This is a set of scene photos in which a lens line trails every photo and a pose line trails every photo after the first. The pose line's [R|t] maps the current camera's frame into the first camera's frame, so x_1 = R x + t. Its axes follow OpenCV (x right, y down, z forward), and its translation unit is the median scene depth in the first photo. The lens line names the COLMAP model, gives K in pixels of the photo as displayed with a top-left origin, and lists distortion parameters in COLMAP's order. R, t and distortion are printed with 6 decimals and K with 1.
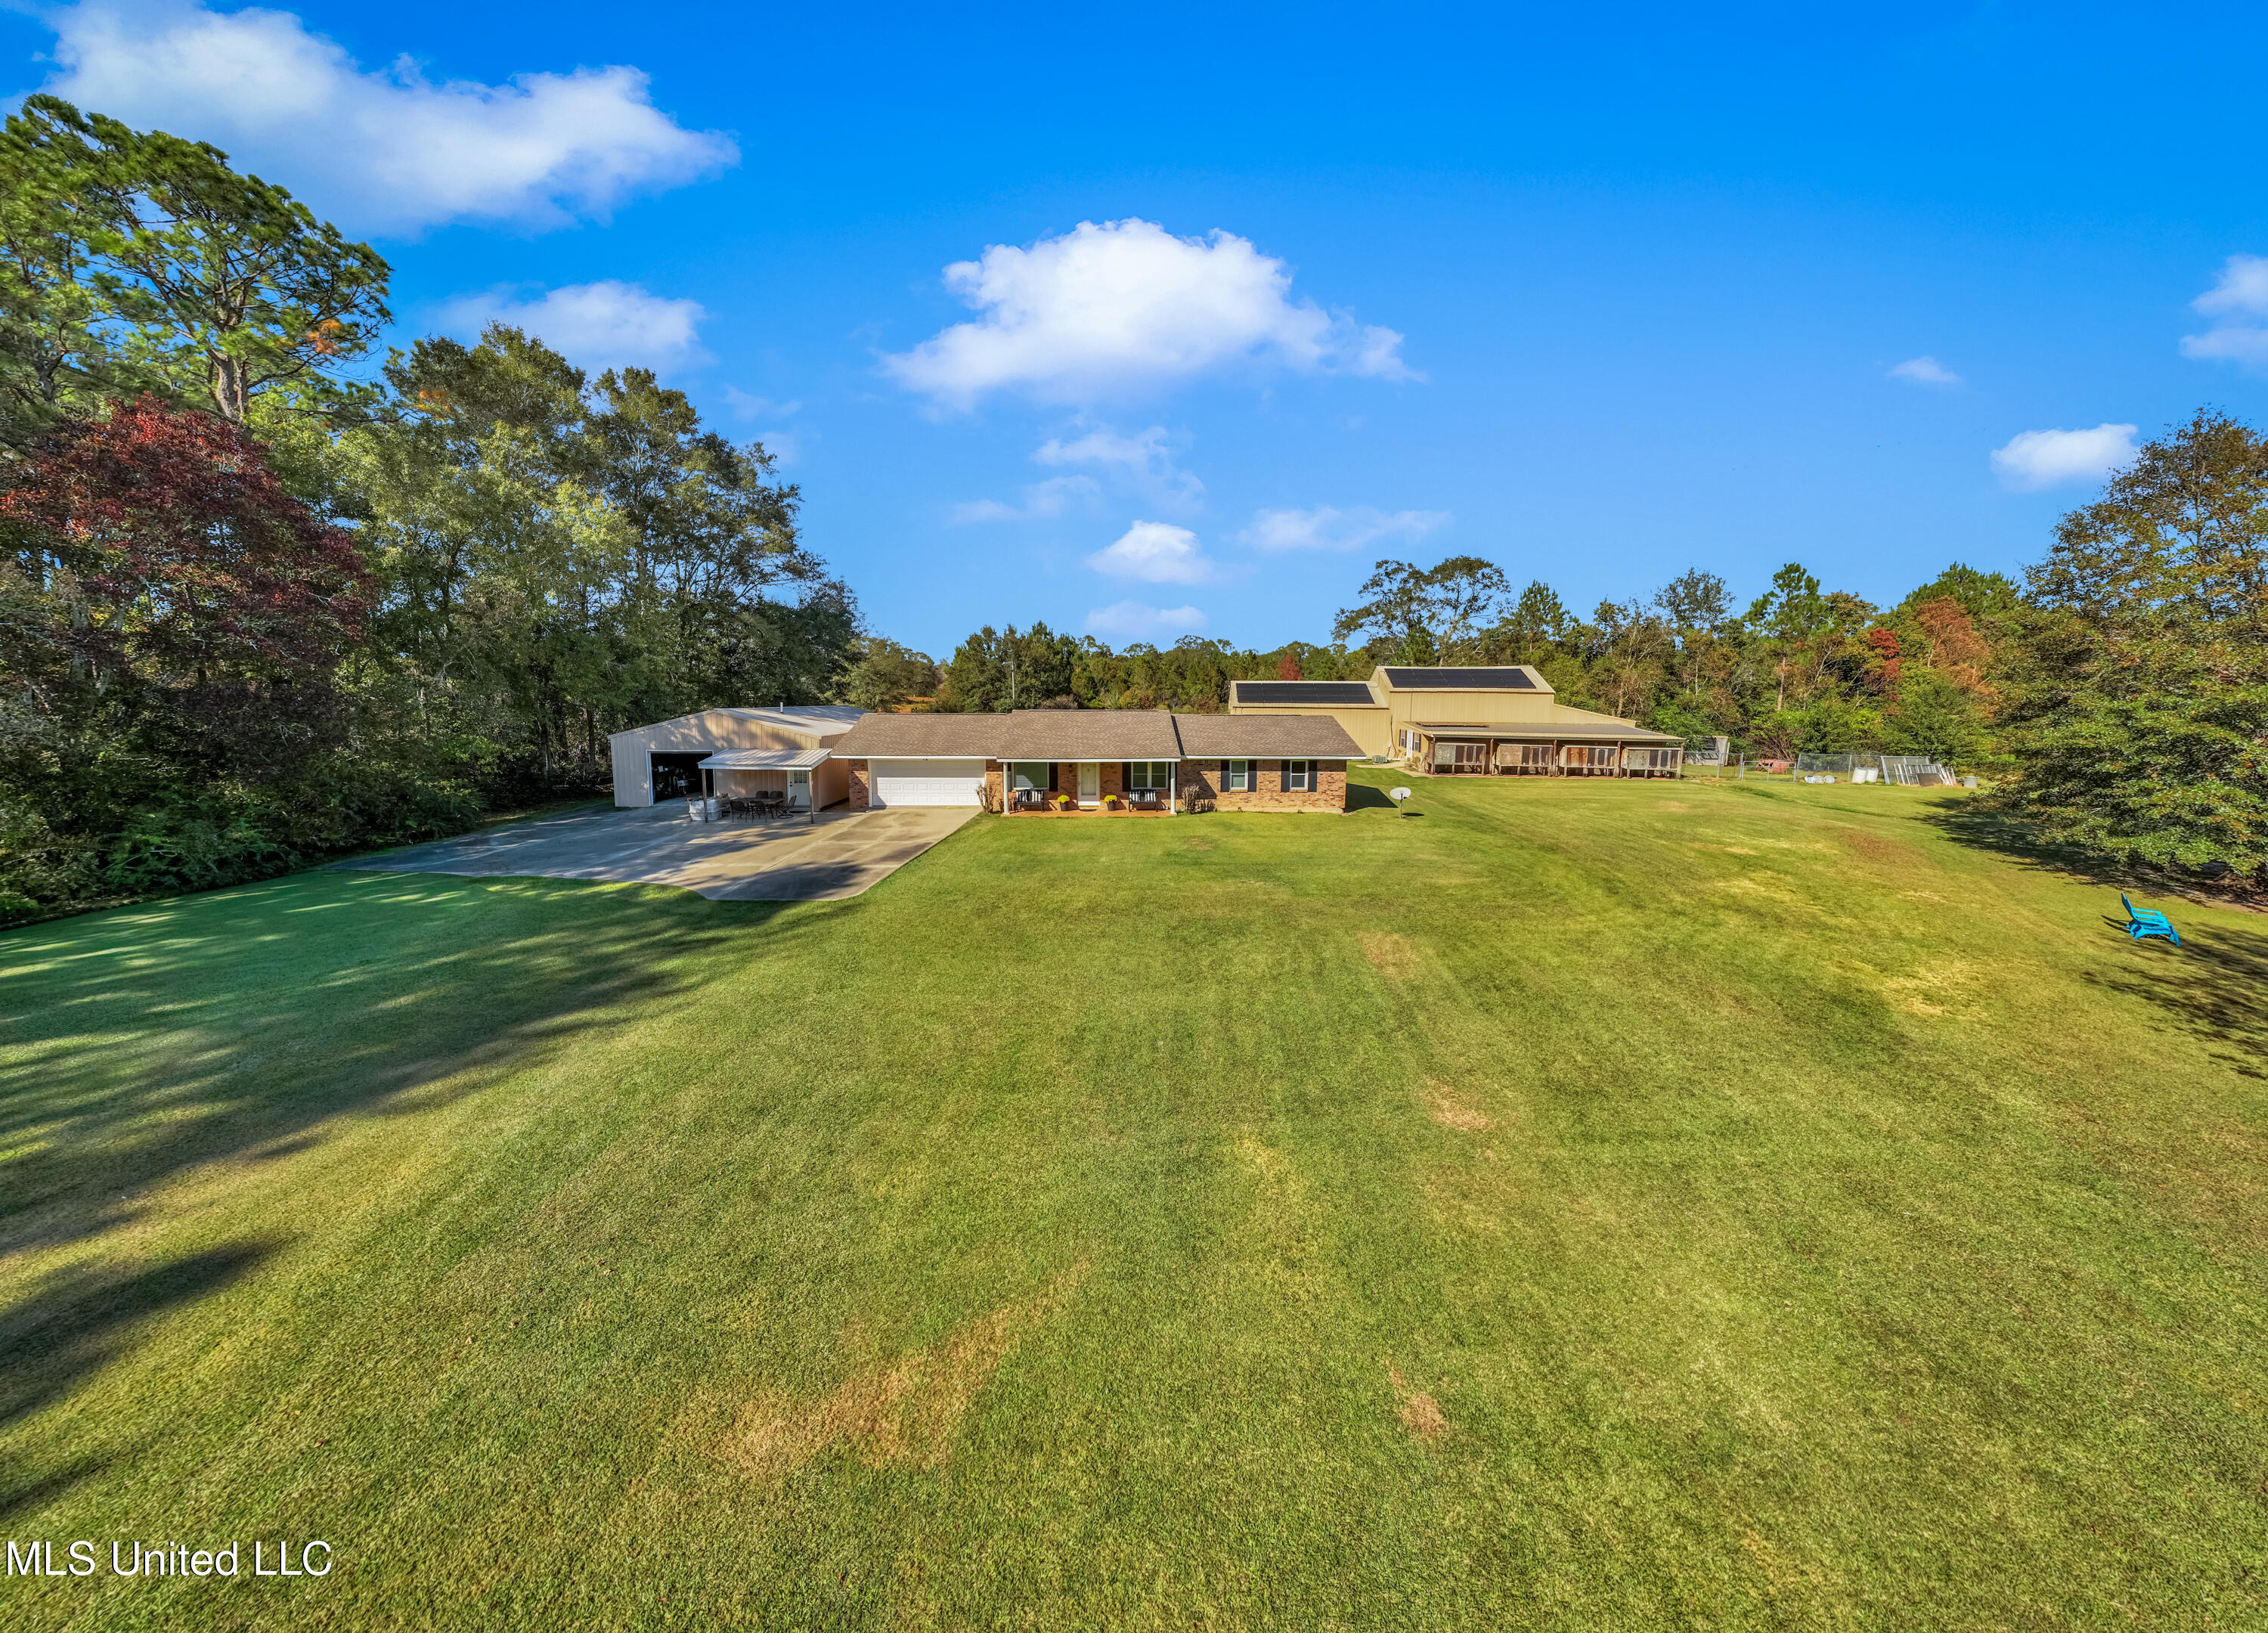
lens RADIAL K [[1695.7, 0, 1132.2], [0, 1695.7, 813.8], [0, 0, 1]] dist [0.002392, -0.000142]
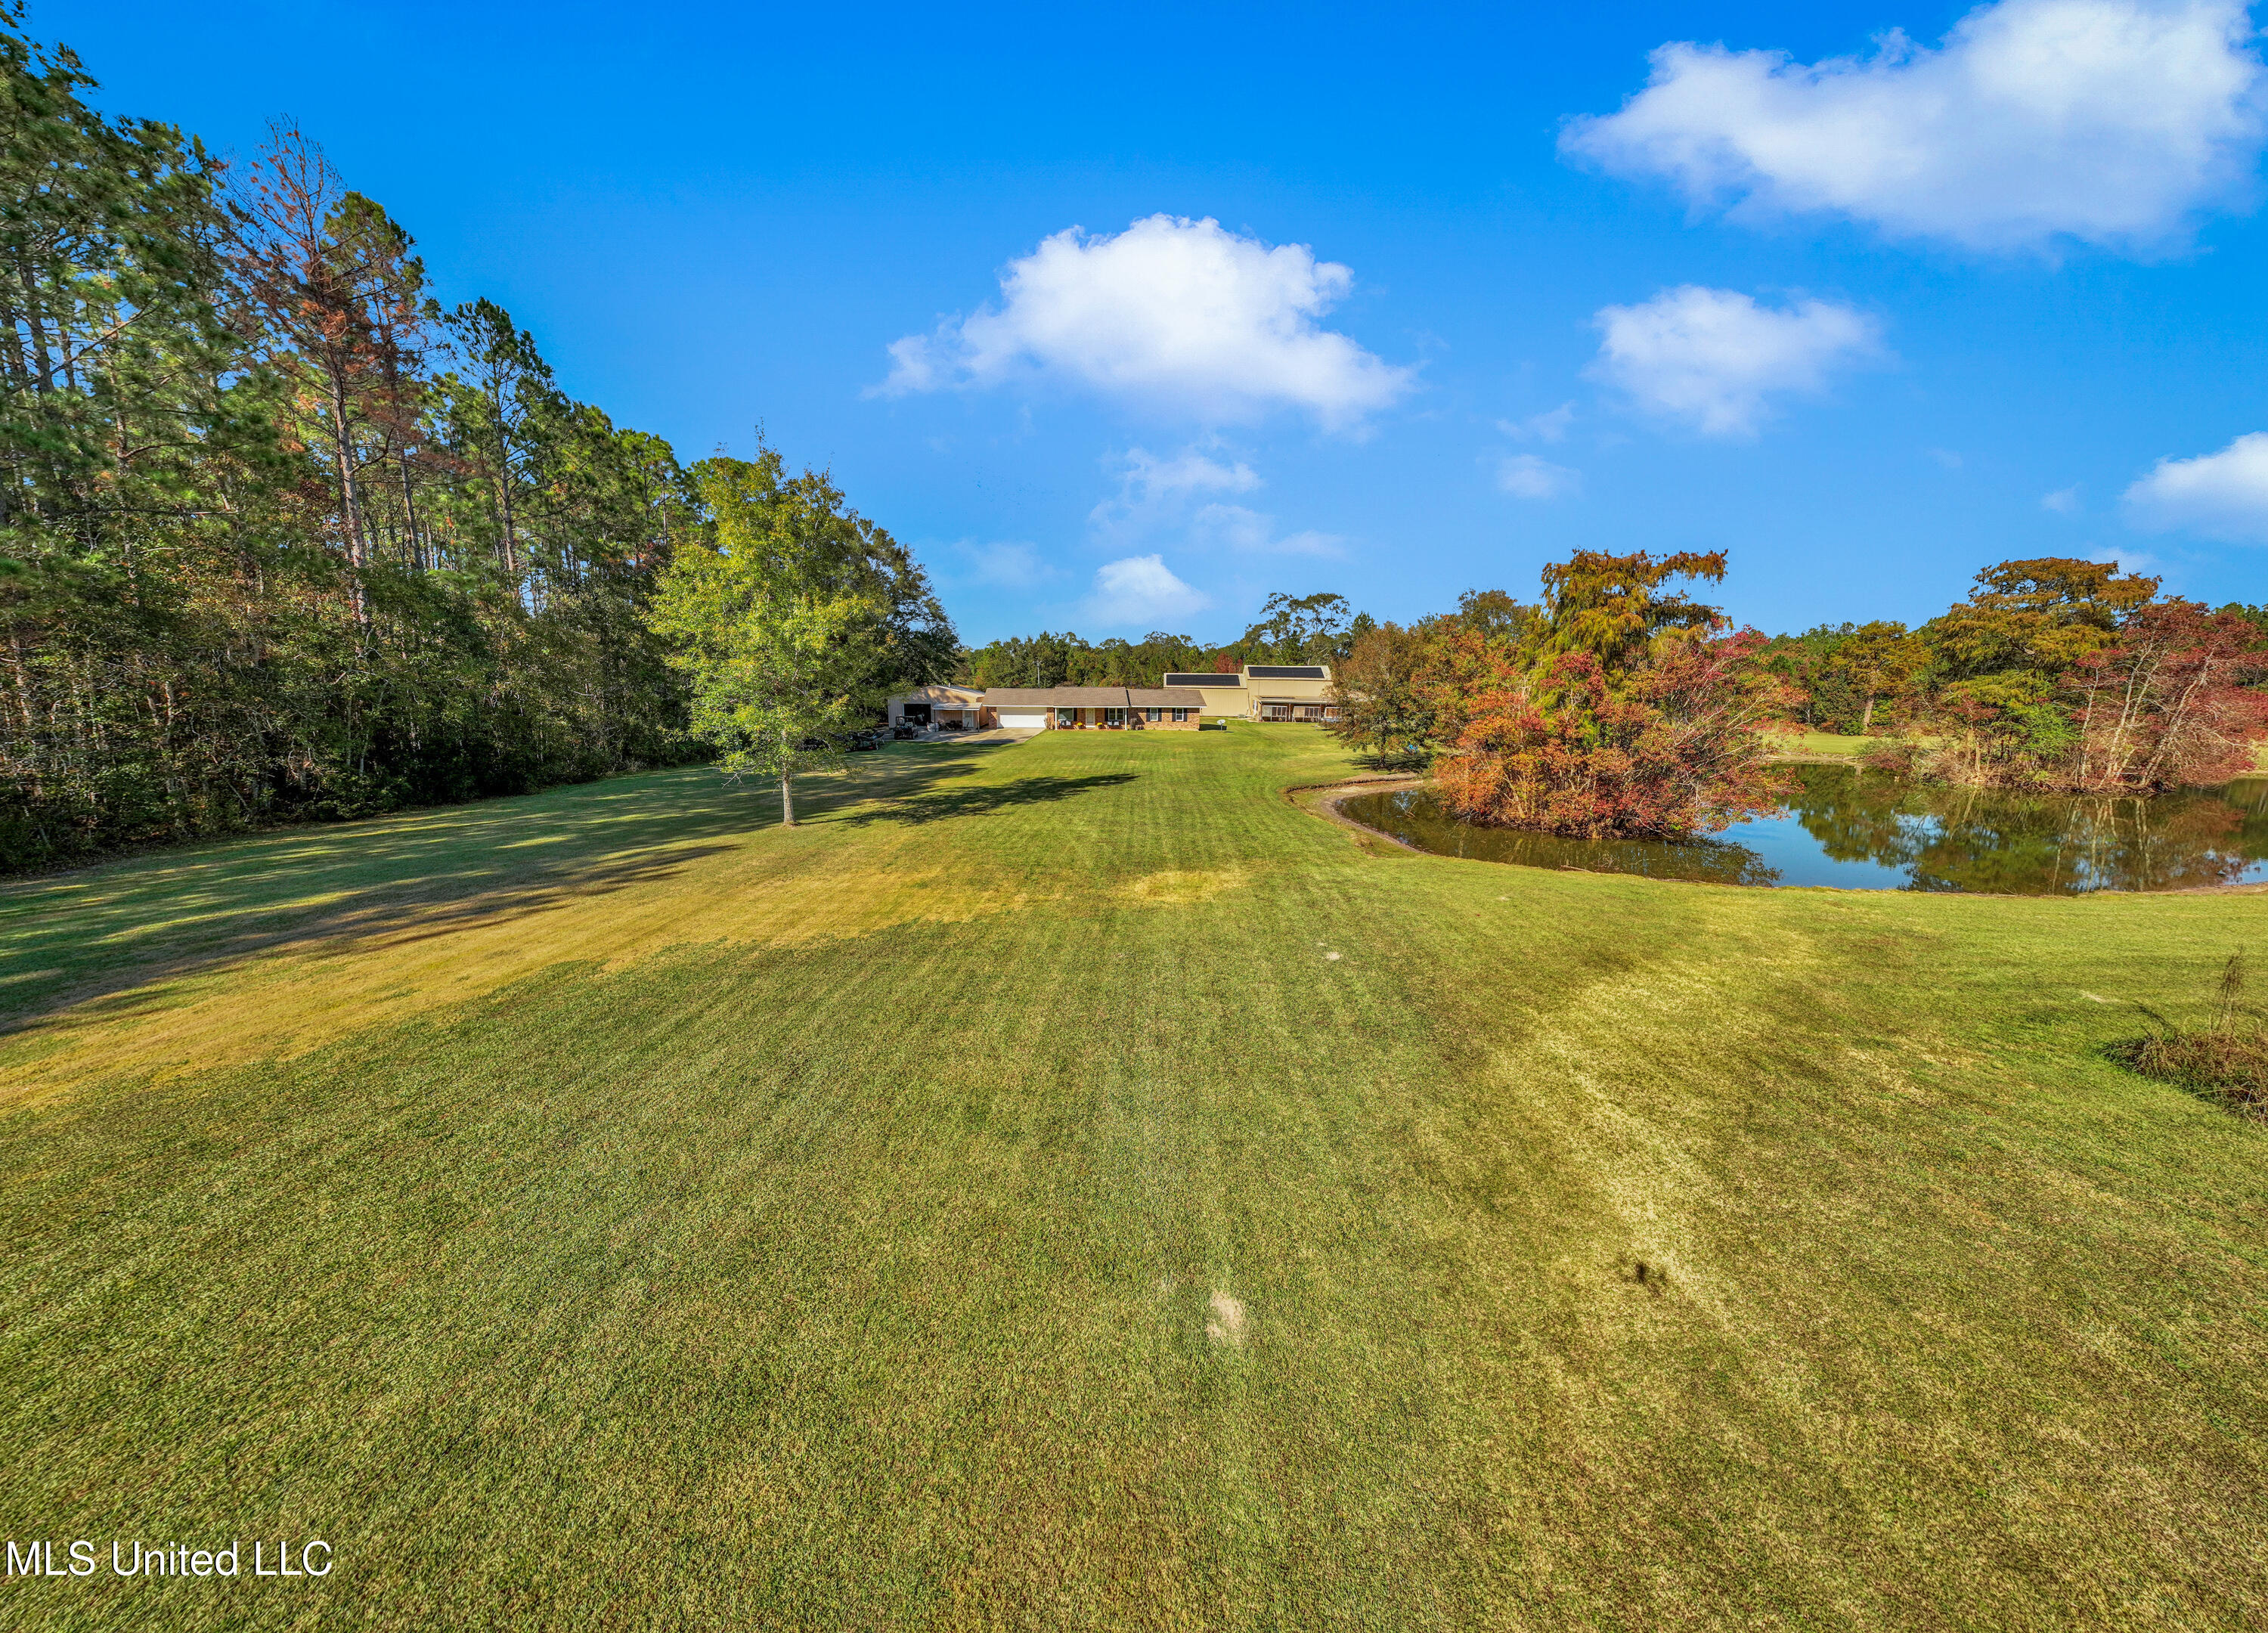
lens RADIAL K [[1695.7, 0, 1136.3], [0, 1695.7, 816.3], [0, 0, 1]] dist [0.002392, -0.000142]
pose [[0.999838, 0.002080, 0.017903, -0.002520], [-0.002232, 0.999962, 0.008439, 0.069519], [-0.017884, -0.008478, 0.999804, -0.953663]]
